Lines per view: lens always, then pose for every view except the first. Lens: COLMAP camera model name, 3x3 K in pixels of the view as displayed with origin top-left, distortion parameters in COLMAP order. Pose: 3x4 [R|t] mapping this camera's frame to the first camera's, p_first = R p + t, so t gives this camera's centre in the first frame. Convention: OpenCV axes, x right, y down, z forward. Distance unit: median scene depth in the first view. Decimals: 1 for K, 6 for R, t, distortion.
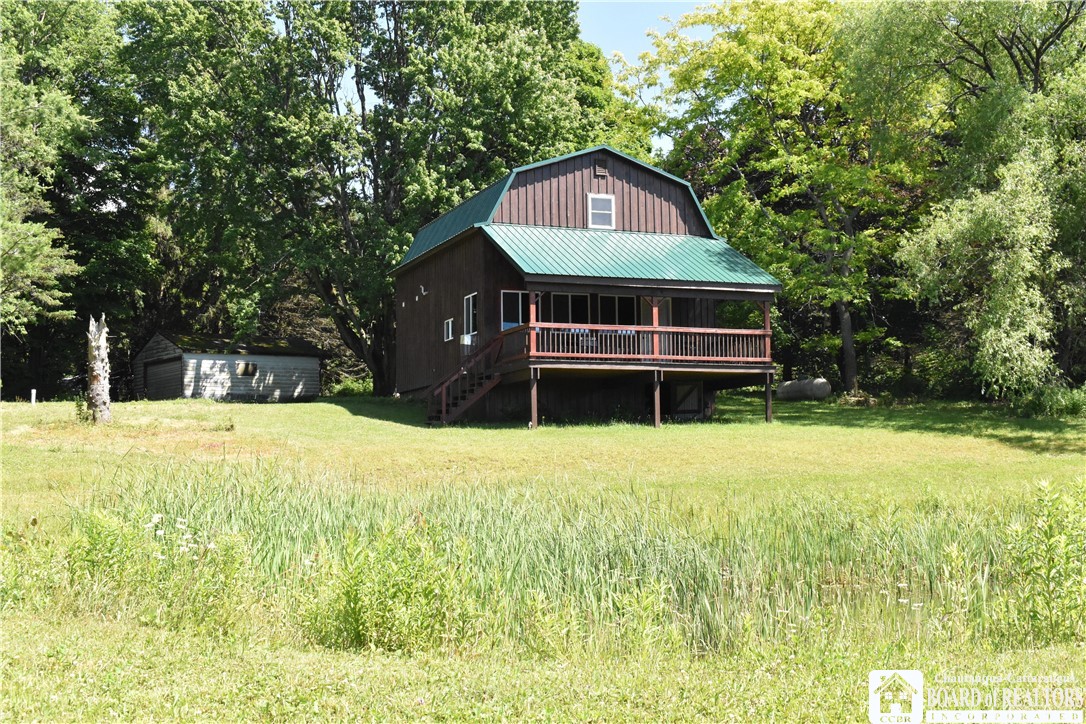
lens RADIAL K [[1360.9, 0, 548.0], [0, 1360.9, 355.7], [0, 0, 1]] dist [-0.008078, 0.000000]
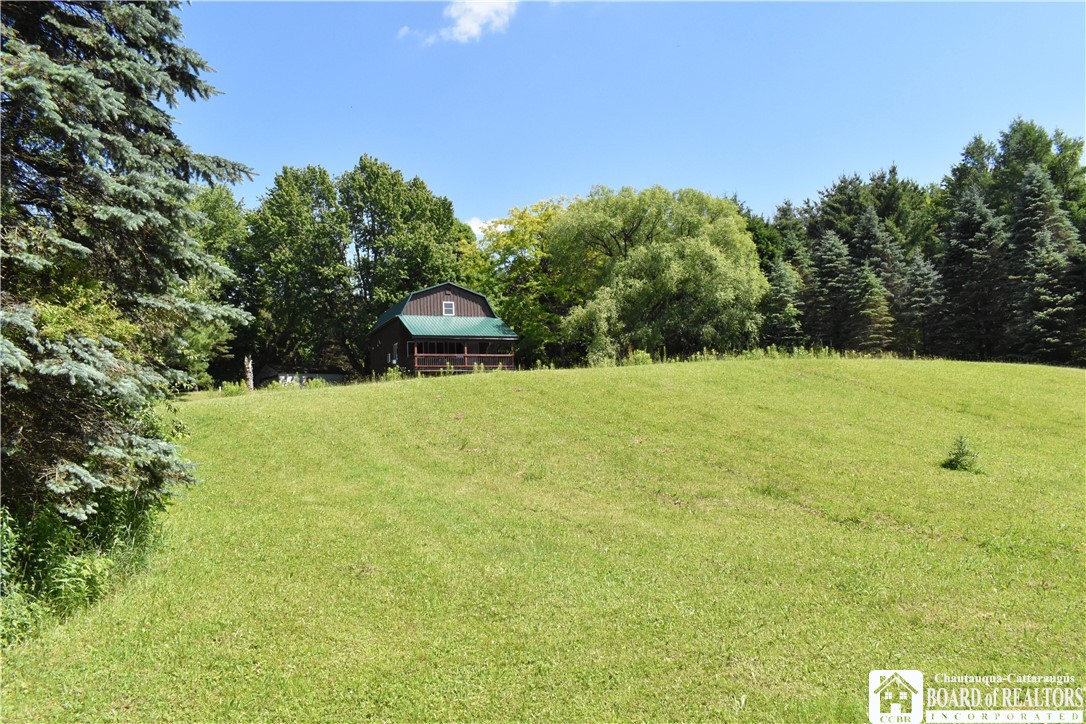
lens RADIAL K [[850.8, 0, 540.2], [0, 850.8, 365.8], [0, 0, 1]] dist [-0.092847, 0.006981]
pose [[0.998659, -0.026602, 0.044405, 0.133375], [0.027176, 0.999554, -0.012376, 0.021151], [-0.044056, 0.013566, 0.998937, -0.541286]]
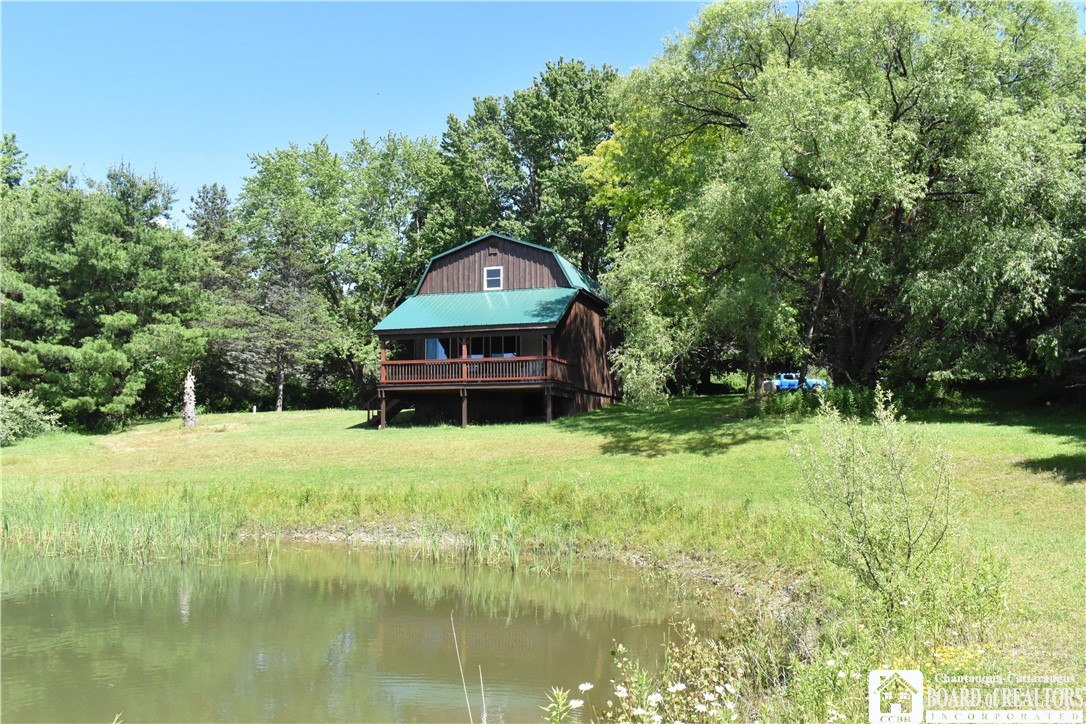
lens RADIAL K [[908.1, 0, 548.5], [0, 908.1, 360.9], [0, 0, 1]] dist [-0.090885, 0.016434]
pose [[0.786390, -0.046351, -0.615988, 0.680646], [0.051865, 0.998614, -0.008930, -0.005065], [0.615549, -0.024926, 0.787705, 0.263696]]
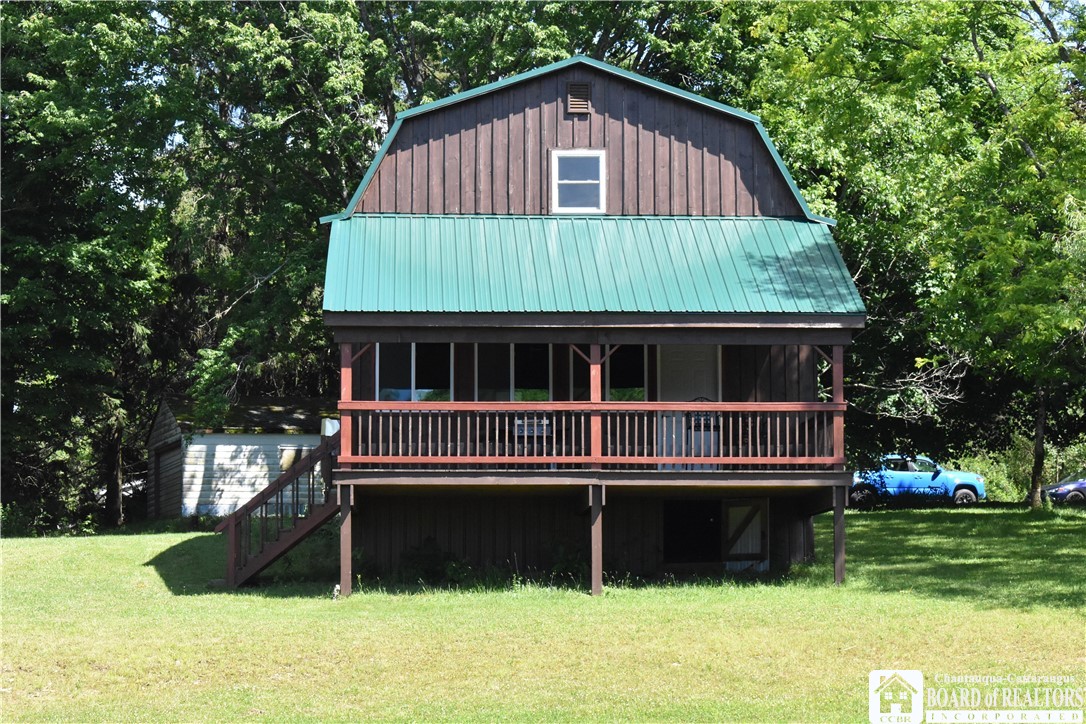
lens RADIAL K [[2489.3, 0, 549.8], [0, 2489.3, 361.2], [0, 0, 1]] dist [0.096021, 0.000000]
pose [[0.945861, -0.024159, -0.323672, 0.341432], [0.020464, 0.999681, -0.014813, -0.021151], [0.323927, 0.007387, 0.946053, 0.072766]]
